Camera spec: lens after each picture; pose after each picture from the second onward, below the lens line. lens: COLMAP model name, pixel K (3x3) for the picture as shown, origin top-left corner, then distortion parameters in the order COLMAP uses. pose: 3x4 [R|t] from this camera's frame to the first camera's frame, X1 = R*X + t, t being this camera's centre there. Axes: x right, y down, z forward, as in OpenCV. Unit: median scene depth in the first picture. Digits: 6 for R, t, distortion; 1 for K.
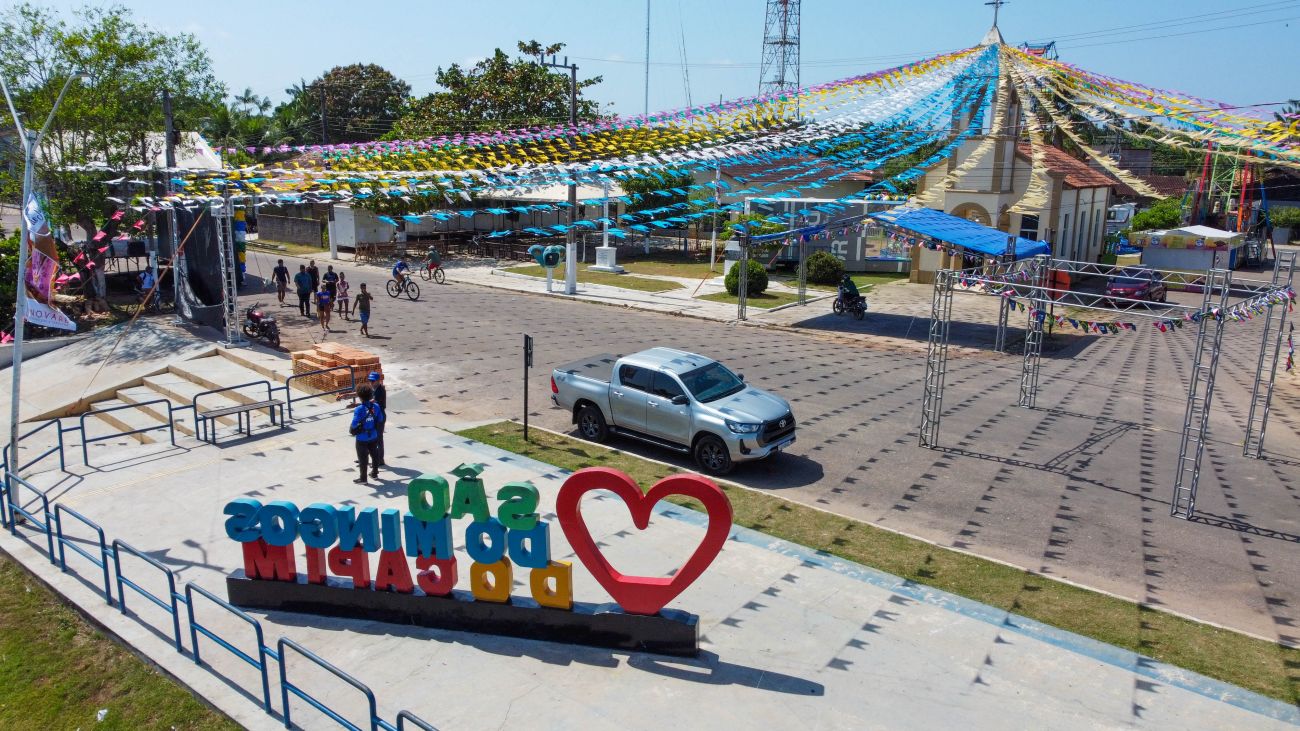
lens RADIAL K [[958.6, 0, 650.0], [0, 958.6, 365.5], [0, 0, 1]] dist [-0.003845, -0.001448]
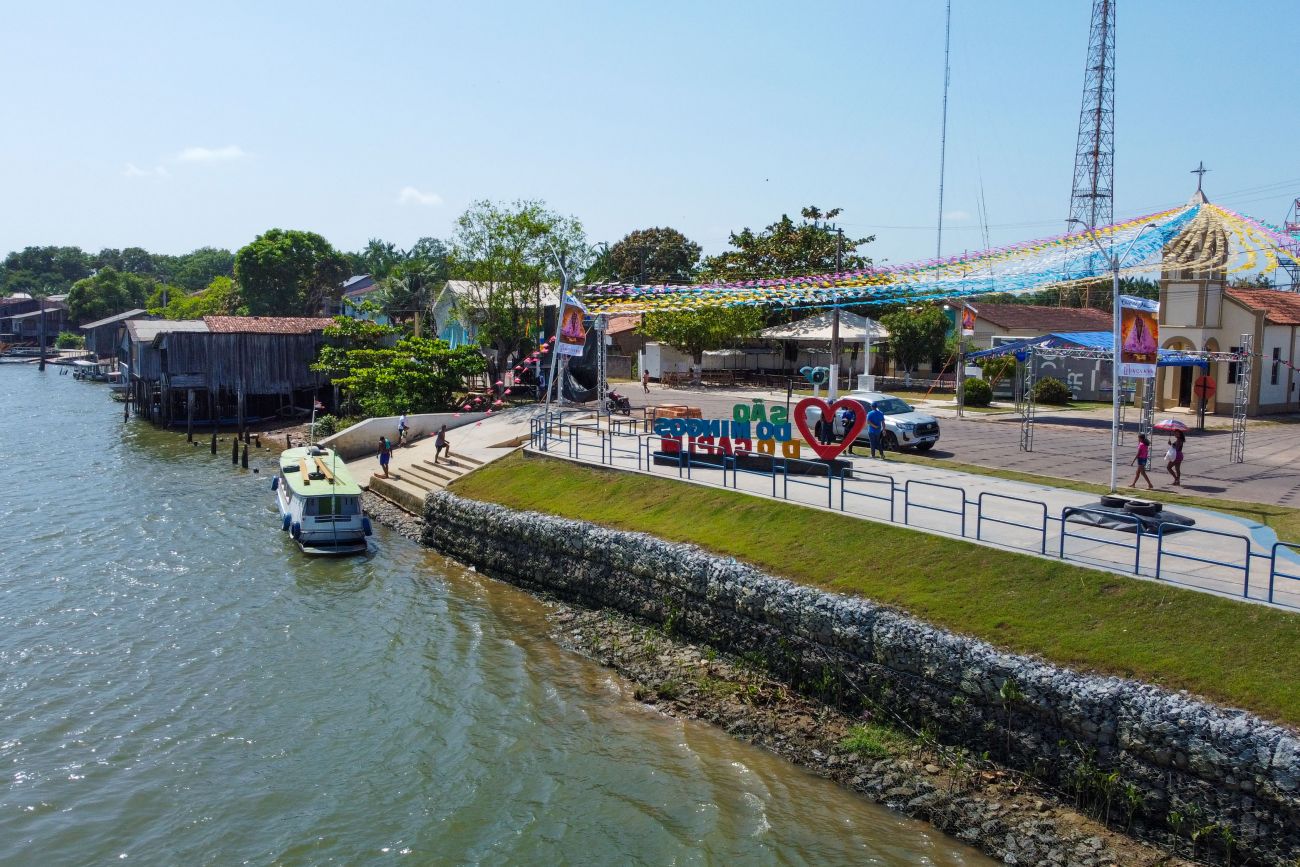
lens RADIAL K [[1117.4, 0, 650.0], [0, 1117.4, 433.5], [0, 0, 1]] dist [-0.038141, -0.000125]
pose [[0.963311, 0.026112, -0.267116, 0.062775], [-0.057065, 0.992426, -0.108782, 0.107730], [0.262252, 0.120033, 0.957505, -0.367437]]
